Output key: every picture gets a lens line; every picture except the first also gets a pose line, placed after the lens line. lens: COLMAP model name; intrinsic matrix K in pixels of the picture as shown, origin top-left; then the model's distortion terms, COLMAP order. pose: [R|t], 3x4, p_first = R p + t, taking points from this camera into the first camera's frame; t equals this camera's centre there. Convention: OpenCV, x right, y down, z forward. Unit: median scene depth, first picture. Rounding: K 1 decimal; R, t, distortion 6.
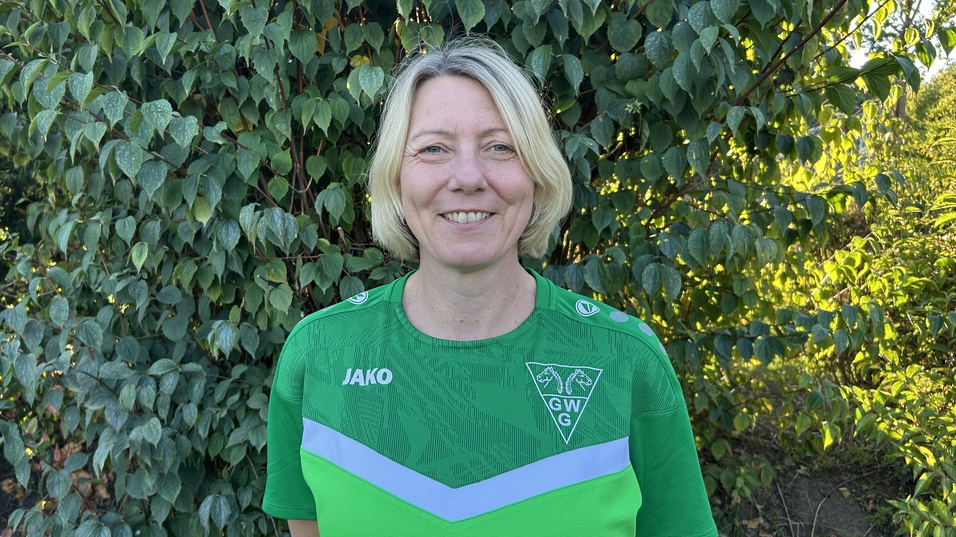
lens RADIAL K [[890.1, 0, 414.1], [0, 890.1, 251.5], [0, 0, 1]] dist [0.018182, -0.008720]
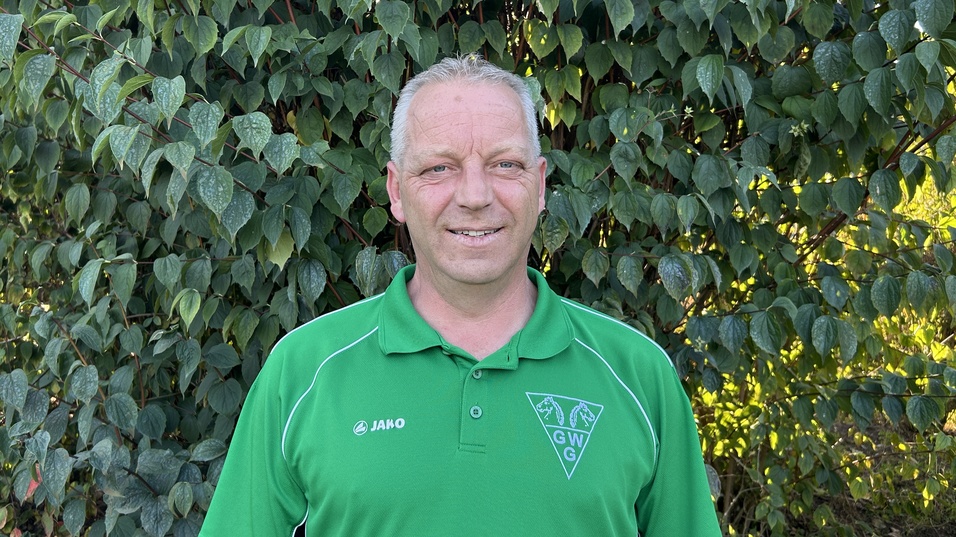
lens RADIAL K [[977.9, 0, 467.0], [0, 977.9, 186.2], [0, 0, 1]] dist [0.021911, -0.037239]
pose [[0.992513, 0.013638, 0.121376, -0.173931], [-0.004901, 0.997393, -0.071996, -0.039616], [-0.122042, 0.070863, 0.989992, 0.123290]]
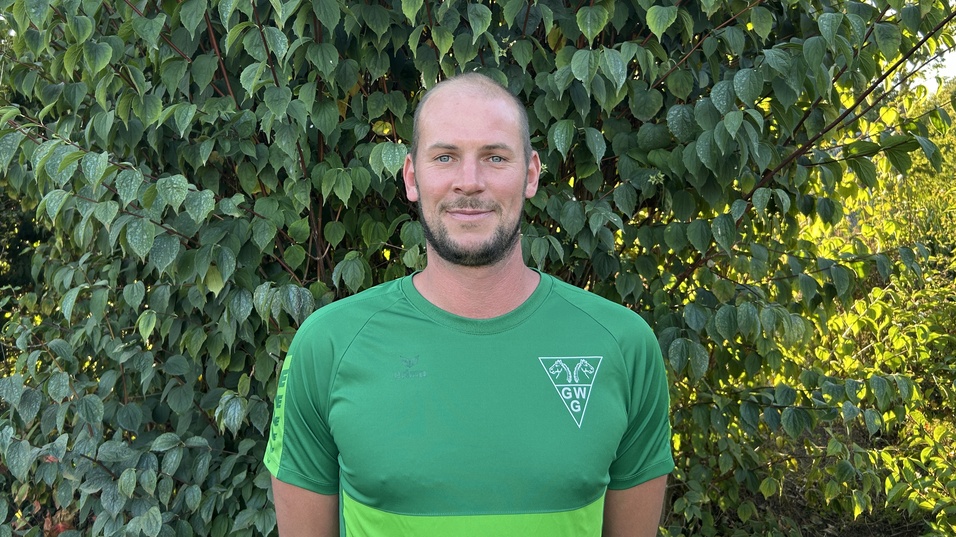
lens RADIAL K [[888.4, 0, 452.6], [0, 888.4, 157.2], [0, 0, 1]] dist [0.018032, -0.016004]
pose [[0.999486, 0.014134, 0.028773, -0.009877], [-0.010875, 0.993827, -0.110406, -0.072594], [-0.030156, 0.110036, 0.993470, 0.019910]]
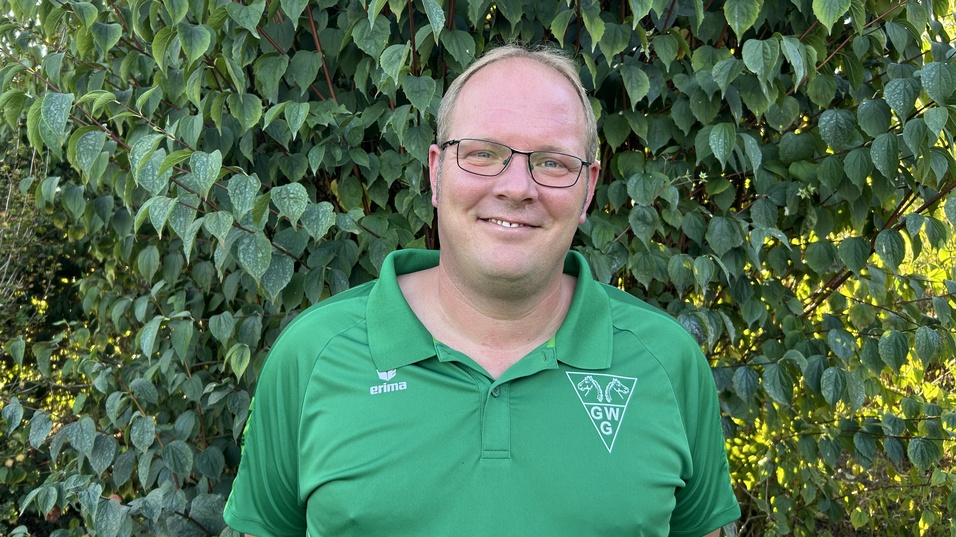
lens RADIAL K [[809.4, 0, 469.7], [0, 809.4, 224.8], [0, 0, 1]] dist [0.008015, -0.000029]
pose [[0.996873, 0.007437, 0.078675, -0.153618], [-0.000550, 0.996190, -0.087206, -0.056694], [-0.079024, 0.086890, 0.993079, 0.214181]]
